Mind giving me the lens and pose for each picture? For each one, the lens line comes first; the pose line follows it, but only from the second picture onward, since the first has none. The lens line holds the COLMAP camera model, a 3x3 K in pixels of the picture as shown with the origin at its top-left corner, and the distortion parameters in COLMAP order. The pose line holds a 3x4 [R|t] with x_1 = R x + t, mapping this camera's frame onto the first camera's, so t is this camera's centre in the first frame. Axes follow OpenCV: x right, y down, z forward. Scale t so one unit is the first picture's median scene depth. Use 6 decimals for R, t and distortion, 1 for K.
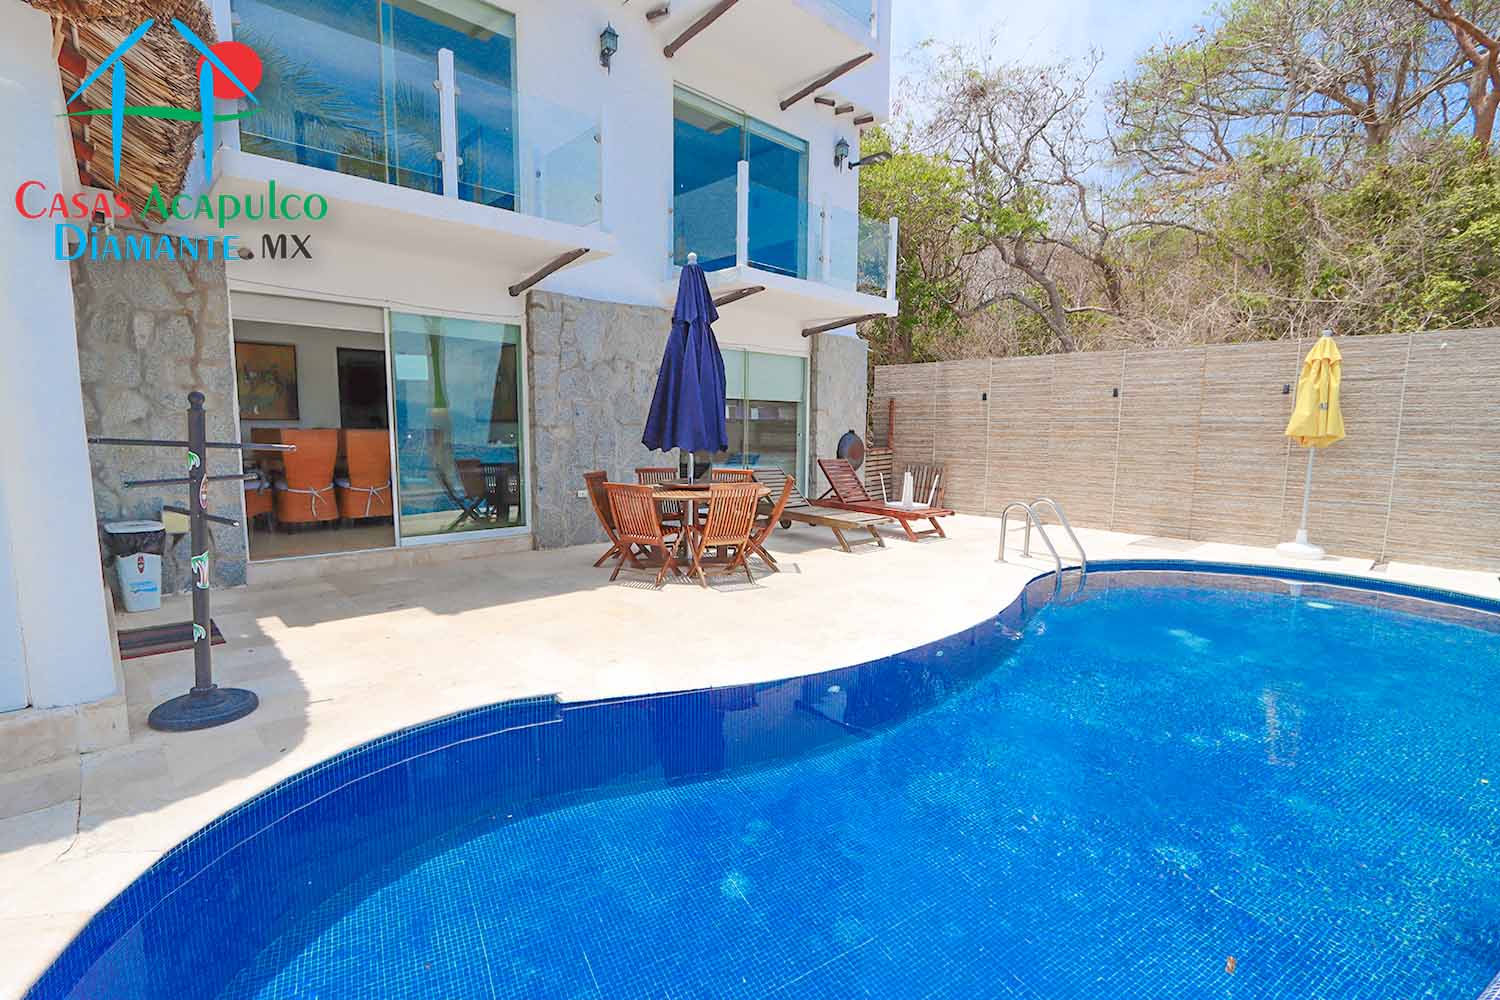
lens RADIAL K [[691.4, 0, 741.4], [0, 691.4, 512.1], [0, 0, 1]] dist [-0.023664, 0.004908]
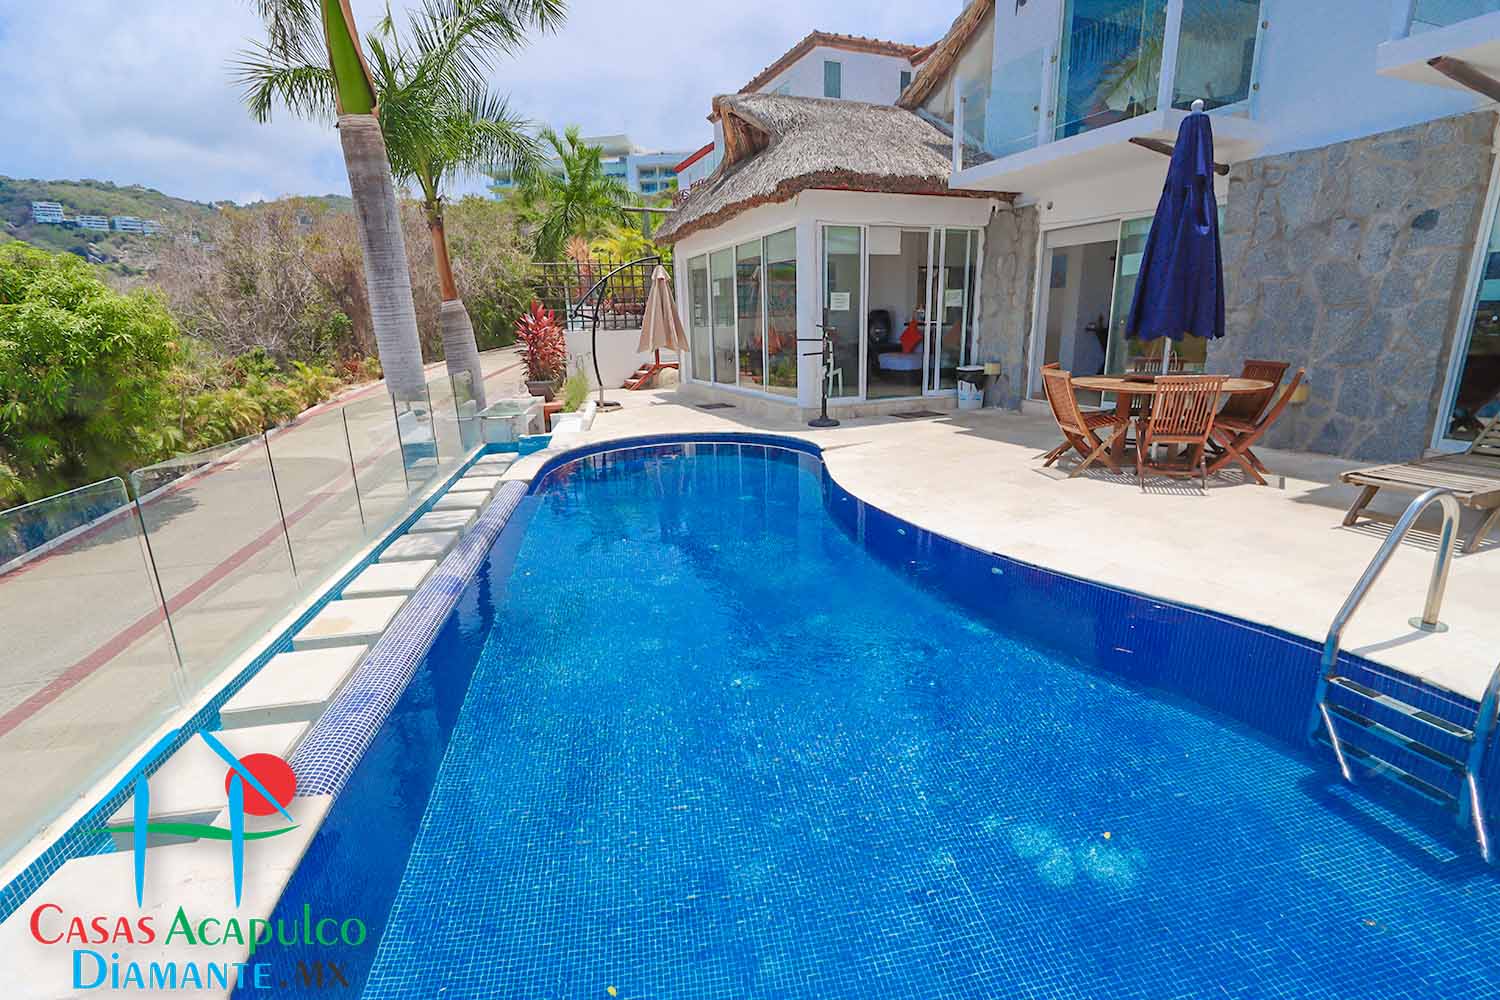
lens RADIAL K [[691.4, 0, 741.4], [0, 691.4, 512.1], [0, 0, 1]] dist [-0.023664, 0.004908]
pose [[-0.362877, 0.248218, -0.898169, 0.834841], [-0.087623, 0.950509, 0.298084, -0.076894], [0.927708, 0.186868, -0.323168, 0.692606]]
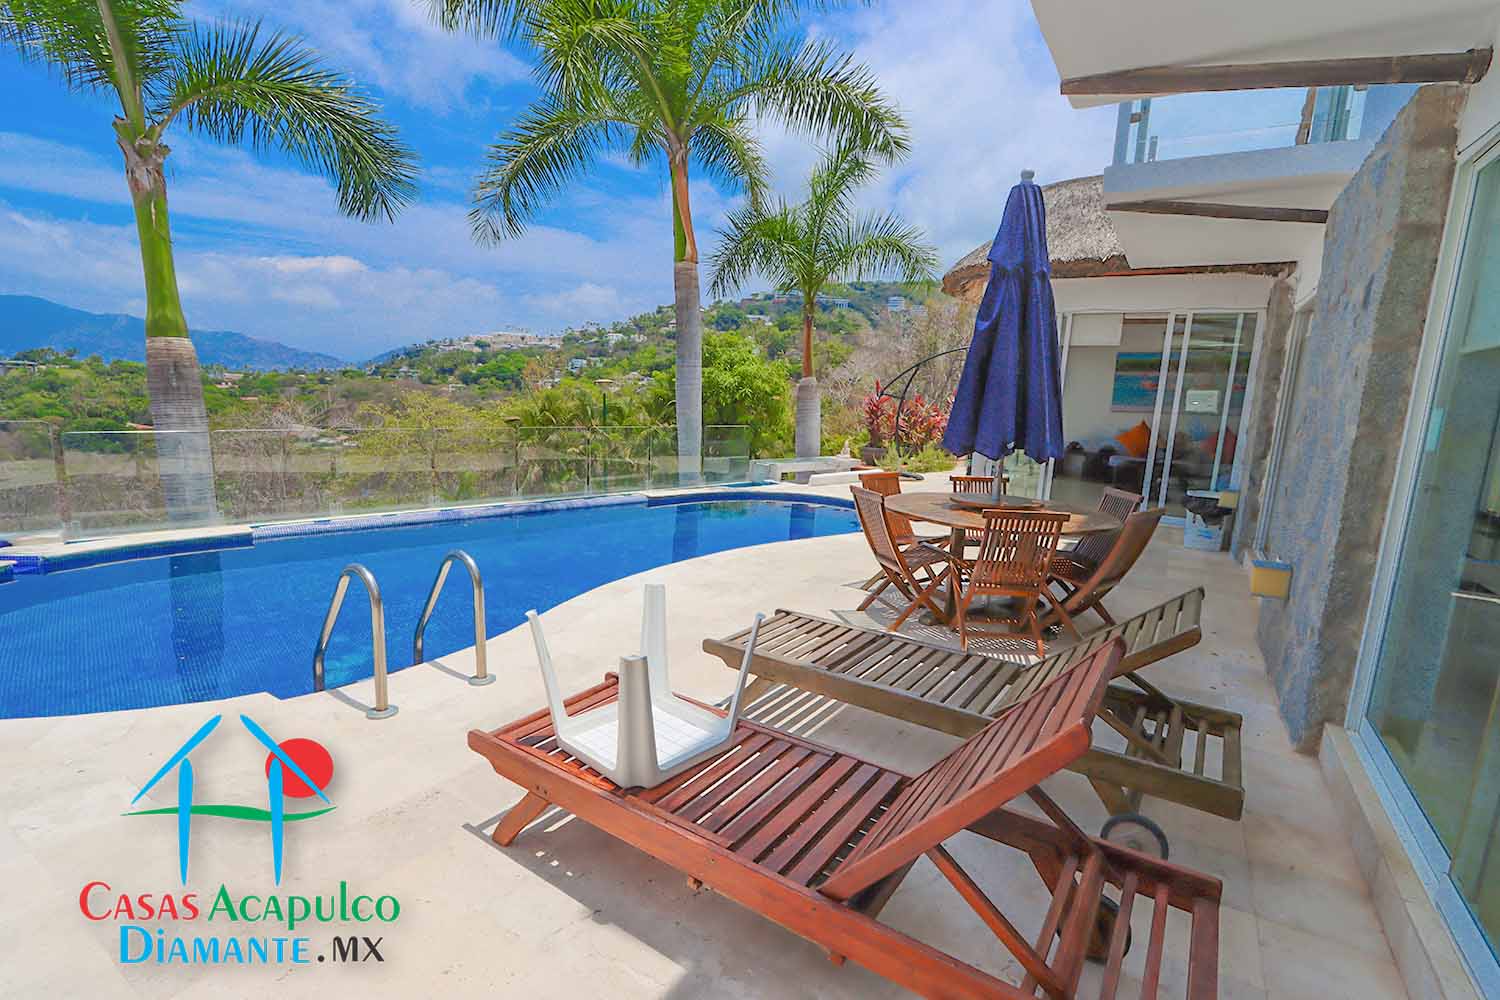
lens RADIAL K [[691.4, 0, 741.4], [0, 691.4, 512.1], [0, 0, 1]] dist [-0.023664, 0.004908]
pose [[-0.972777, -0.012289, -0.231415, 0.293340], [-0.079807, 0.955275, 0.284747, -0.180304], [0.217566, 0.295464, -0.930250, 1.370517]]
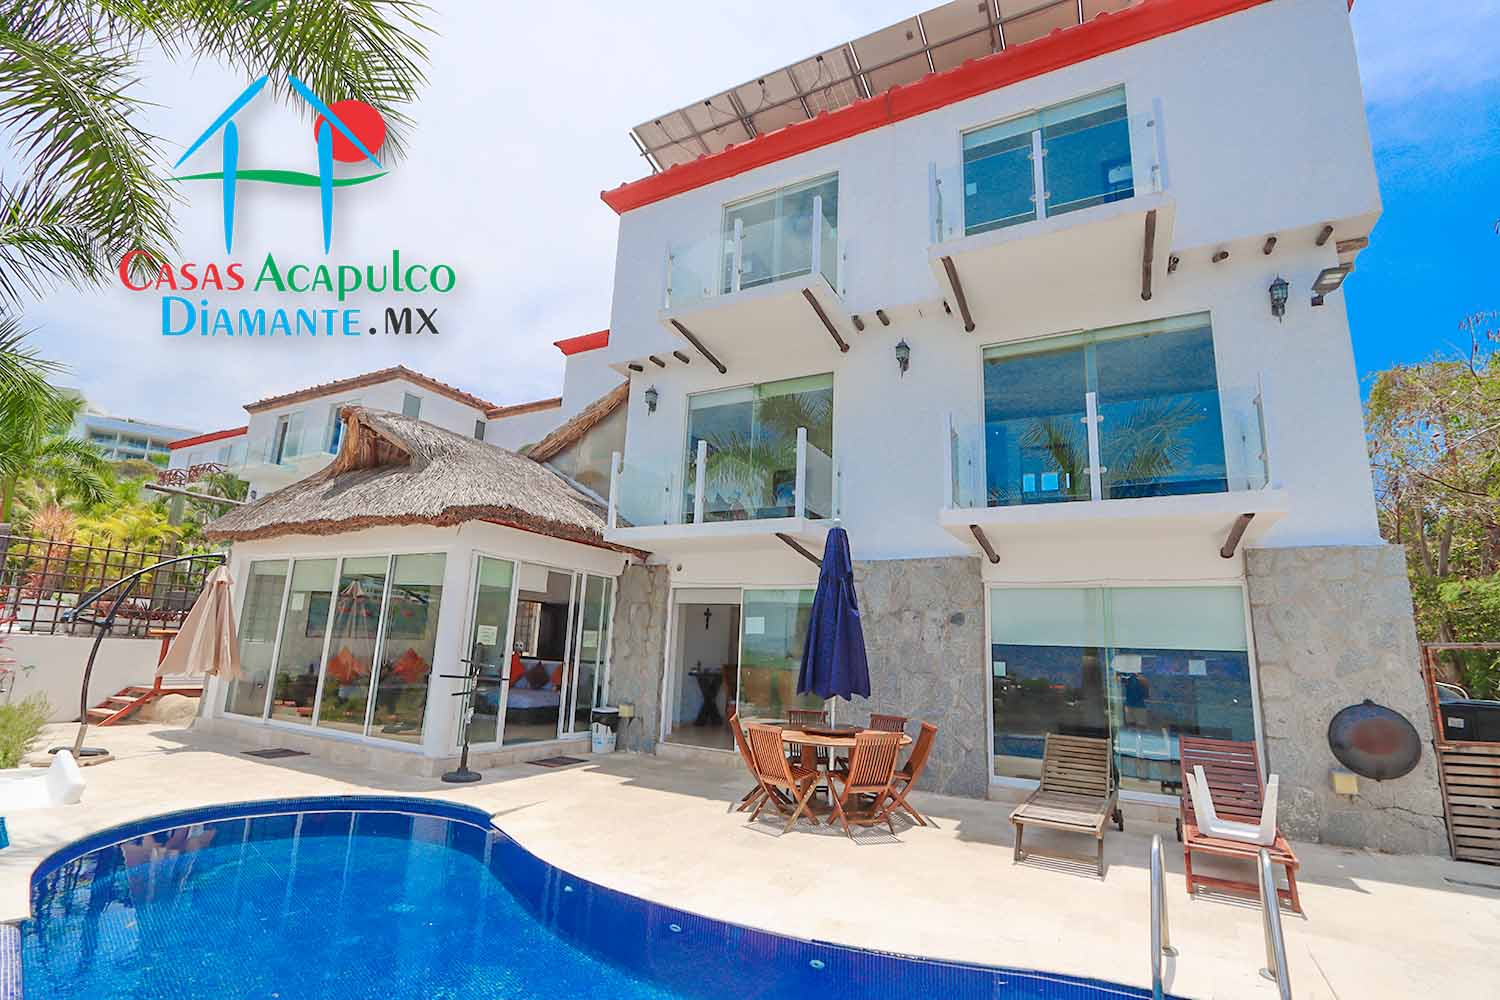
lens RADIAL K [[691.4, 0, 741.4], [0, 691.4, 512.1], [0, 0, 1]] dist [-0.023664, 0.004908]
pose [[0.295667, -0.183727, -0.937457, 0.788064], [-0.156044, 0.958862, -0.237137, -0.073825], [0.942460, 0.216398, 0.254835, 0.456035]]
